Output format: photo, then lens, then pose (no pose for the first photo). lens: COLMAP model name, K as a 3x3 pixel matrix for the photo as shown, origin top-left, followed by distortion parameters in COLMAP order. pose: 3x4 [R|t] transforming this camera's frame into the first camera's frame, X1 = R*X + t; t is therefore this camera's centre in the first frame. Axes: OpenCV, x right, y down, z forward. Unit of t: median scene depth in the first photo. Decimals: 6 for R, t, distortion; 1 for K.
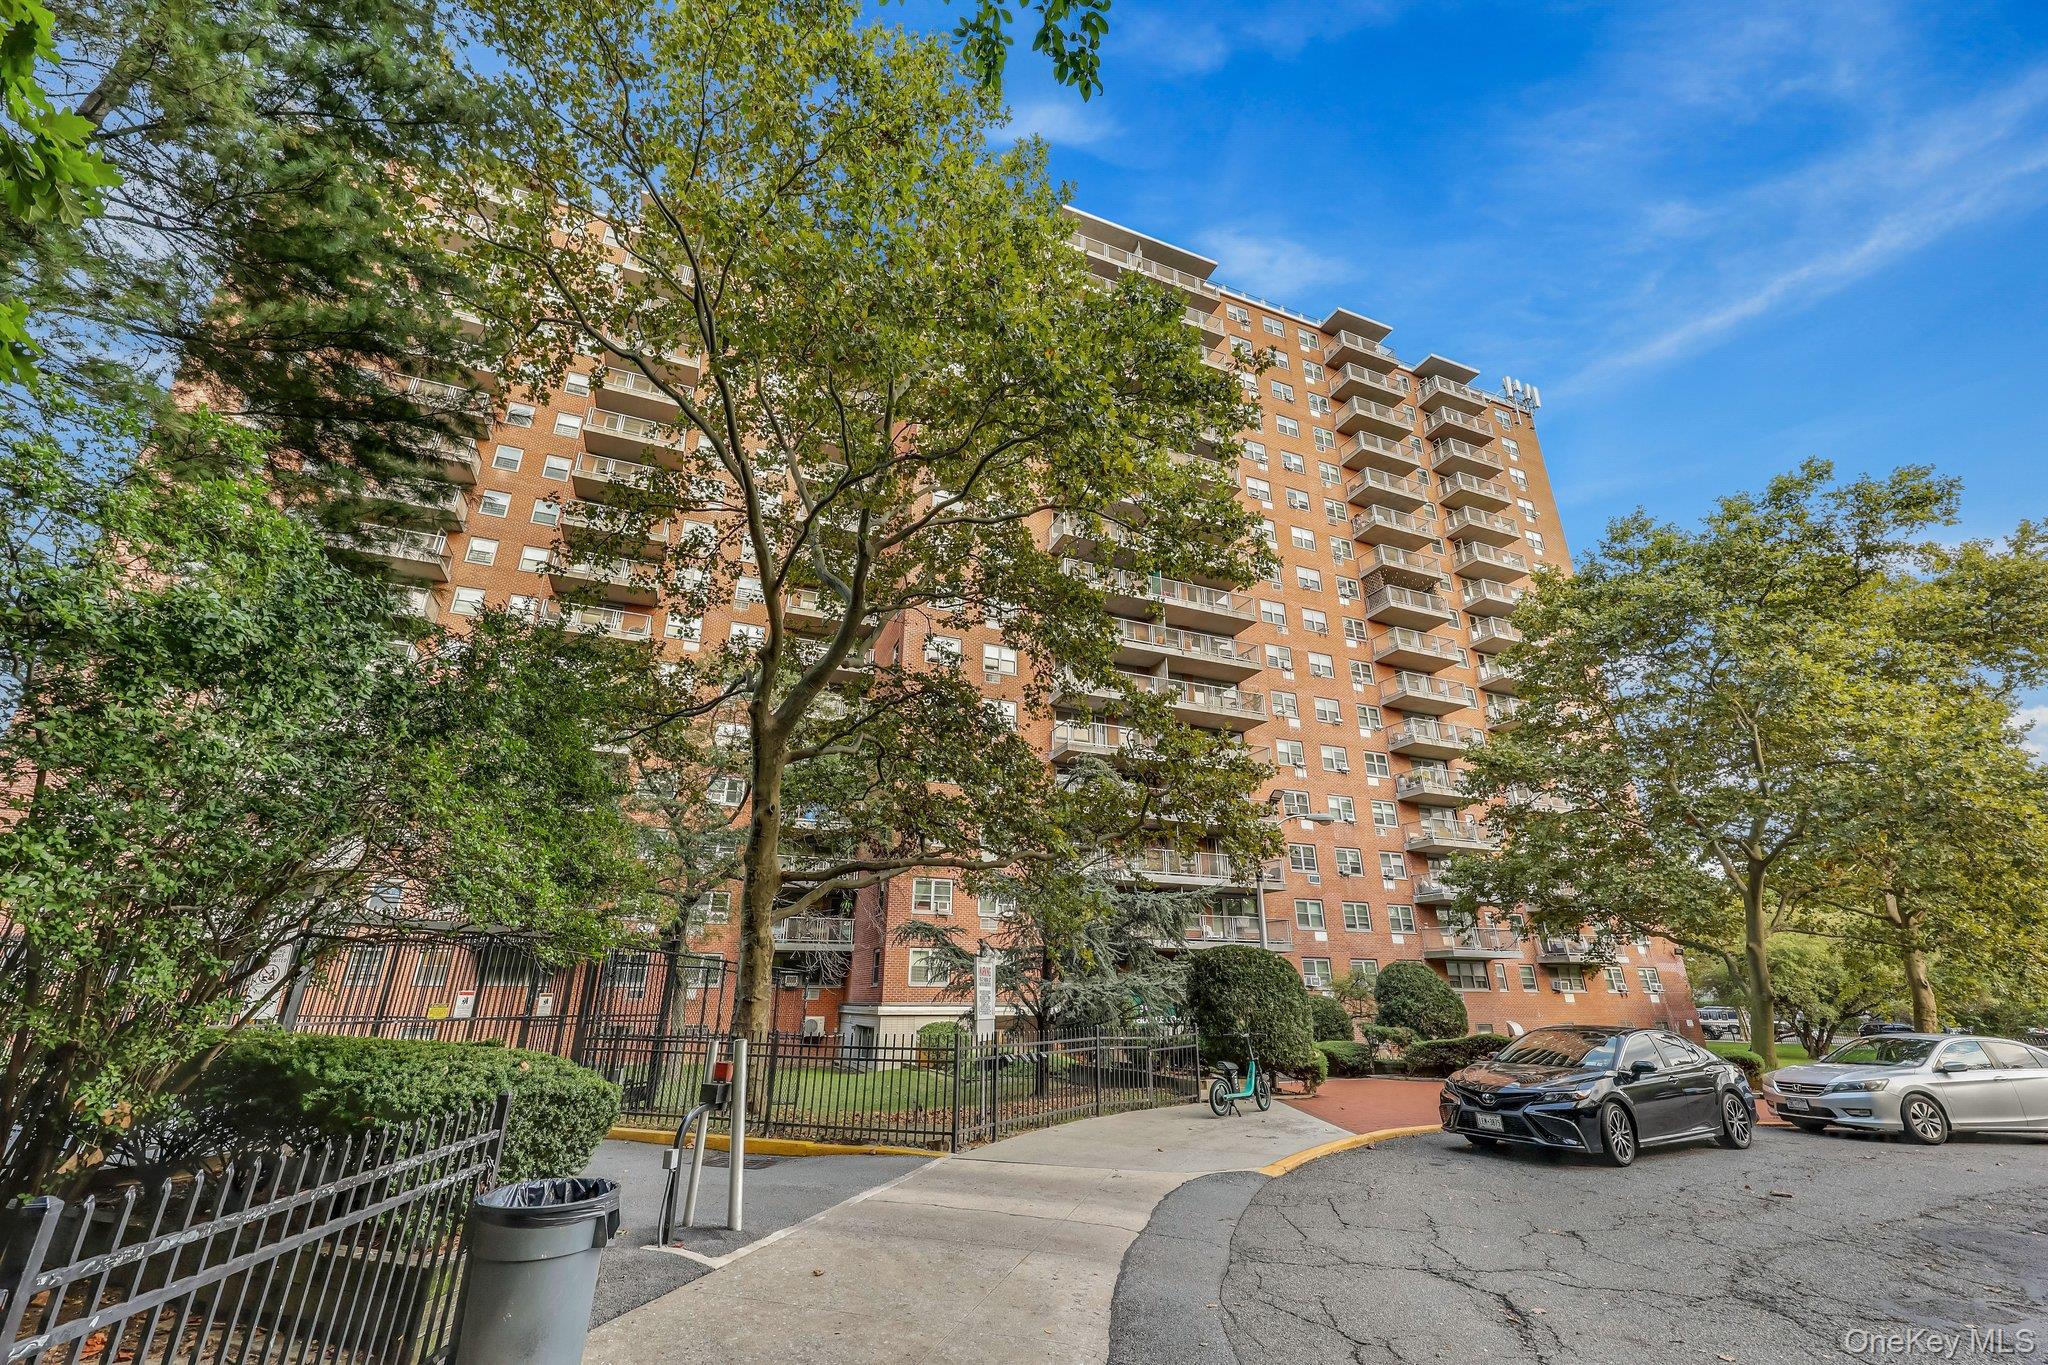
lens RADIAL K [[825.8, 0, 1015.0], [0, 825.8, 676.9], [0, 0, 1]] dist [-0.000073, 0.000061]
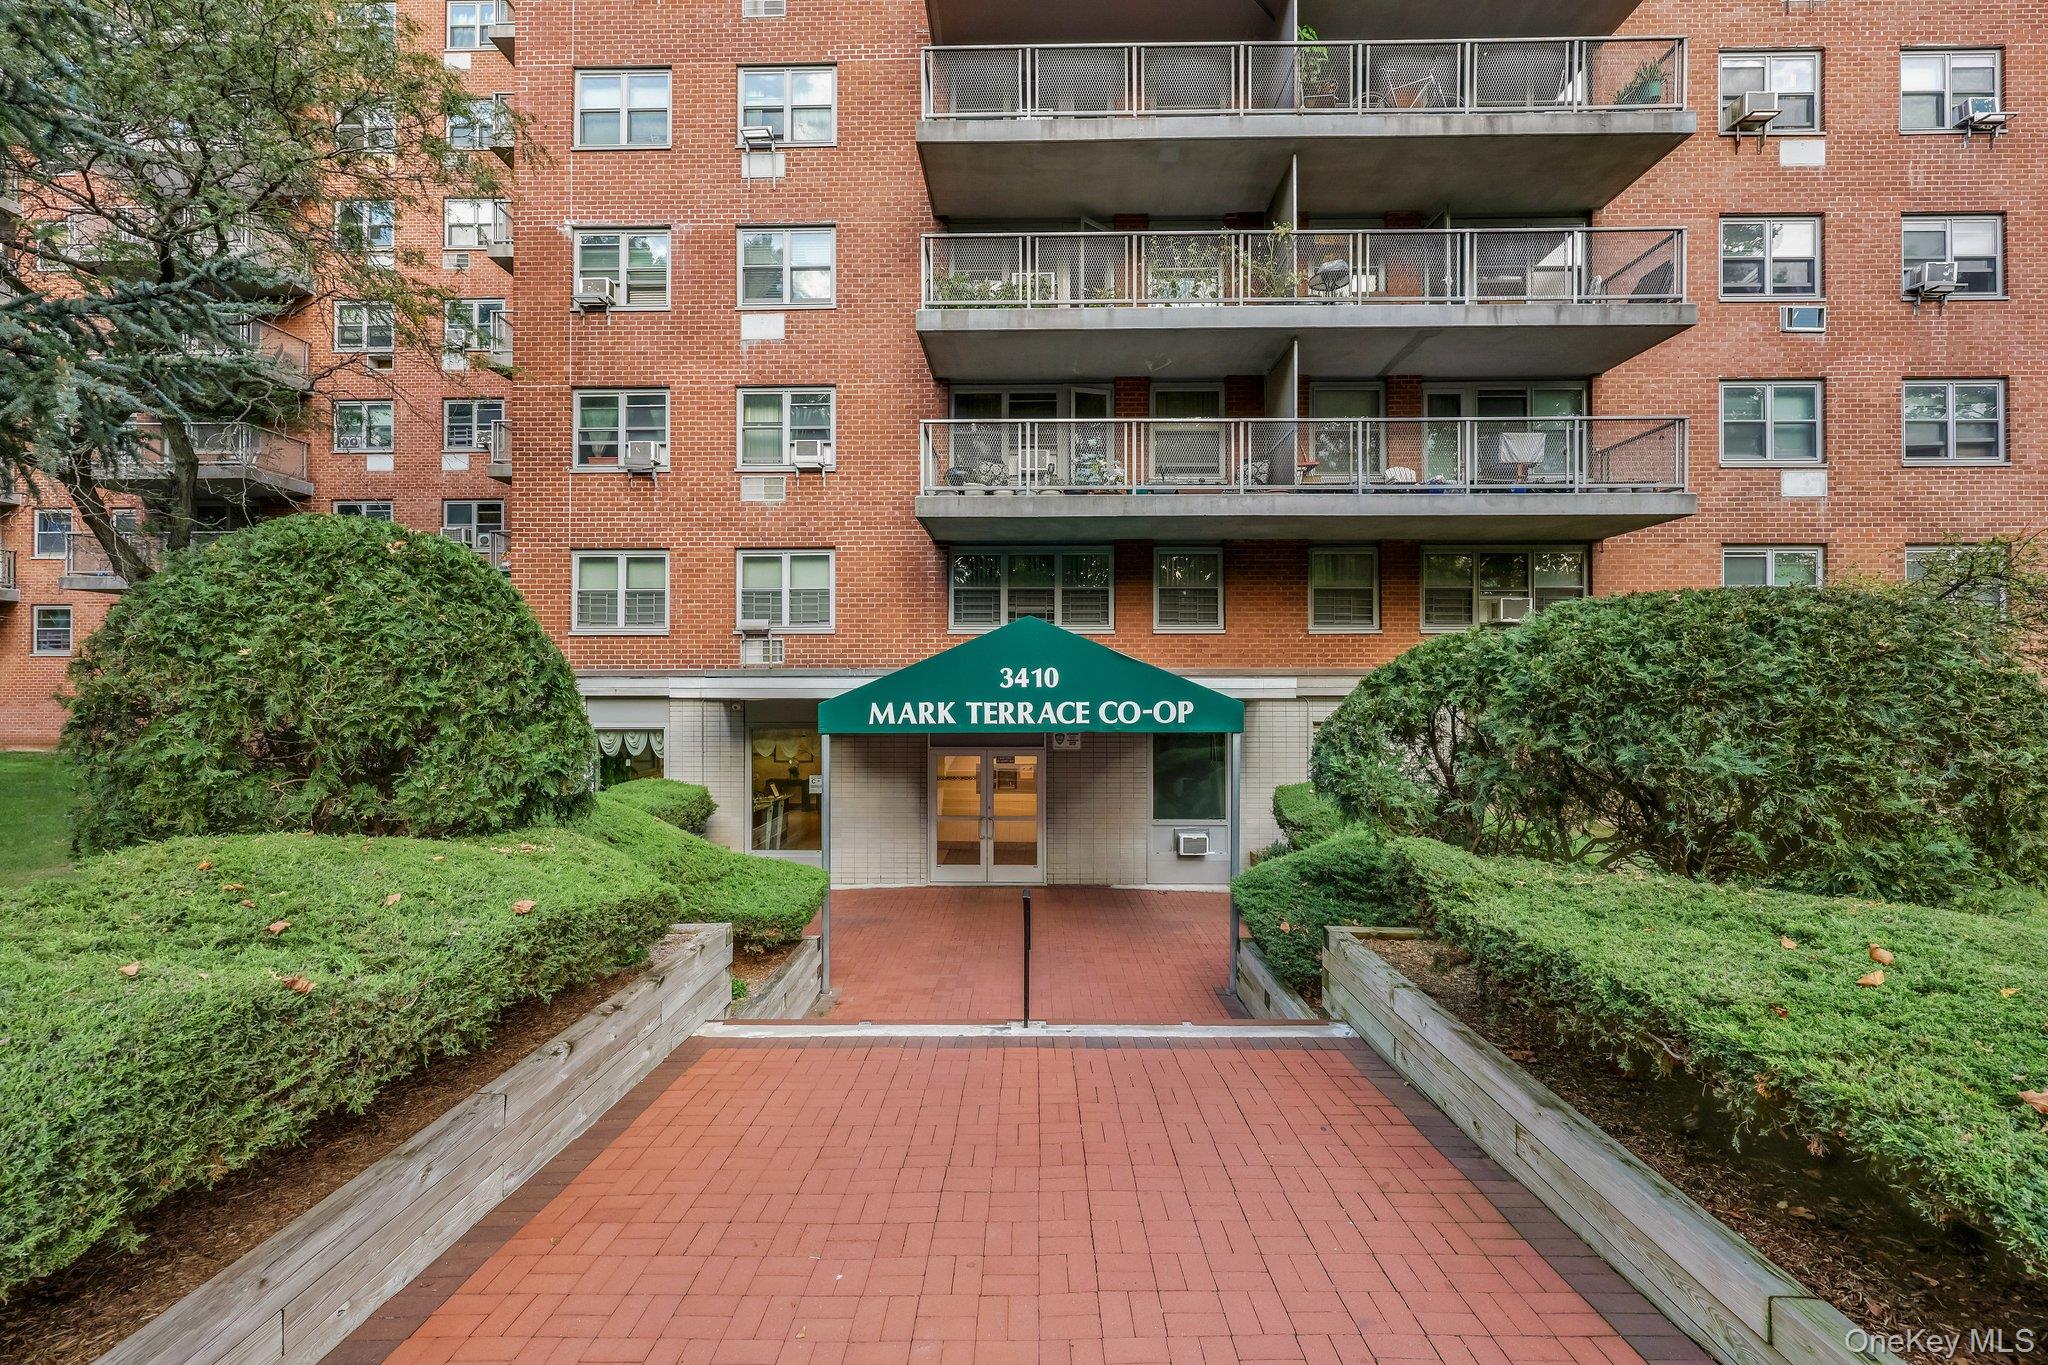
lens RADIAL K [[825.8, 0, 1018.3], [0, 825.8, 678.8], [0, 0, 1]] dist [-0.000073, 0.000061]
pose [[0.921566, -0.005779, -0.388179, 0.185044], [0.144670, 0.932983, 0.329566, 0.207950], [0.360260, -0.359875, 0.860641, 0.509687]]
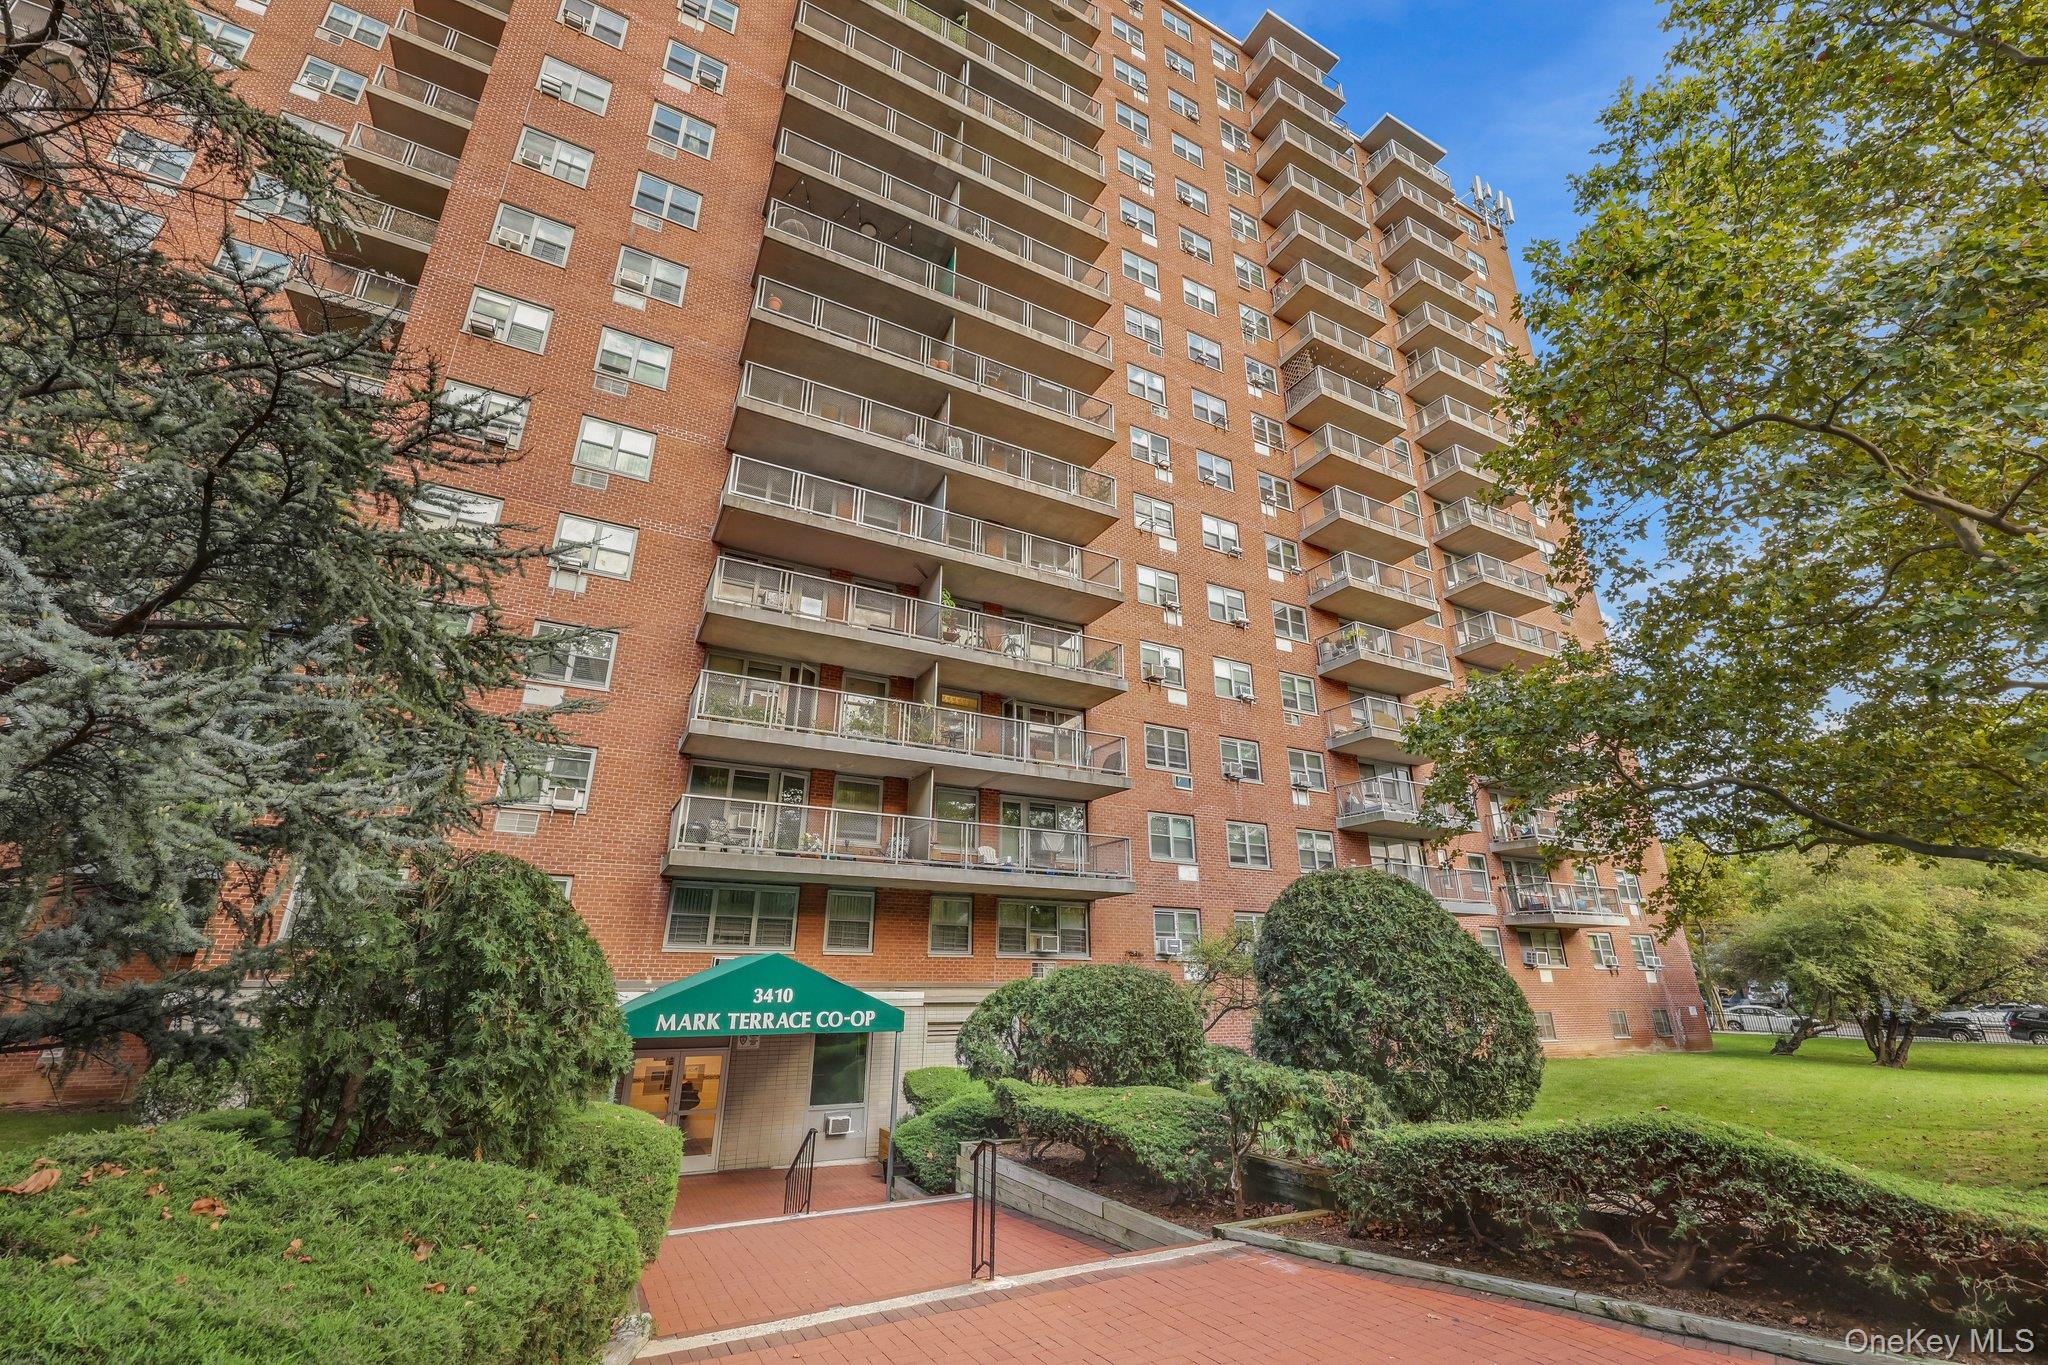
lens RADIAL K [[825.8, 0, 1018.4], [0, 825.8, 673.4], [0, 0, 1]] dist [-0.000073, 0.000061]
pose [[0.995069, 0.037393, 0.091865, 0.167481], [-0.039397, 0.999022, 0.020097, 0.144767], [-0.091023, -0.023617, 0.995569, 0.372197]]
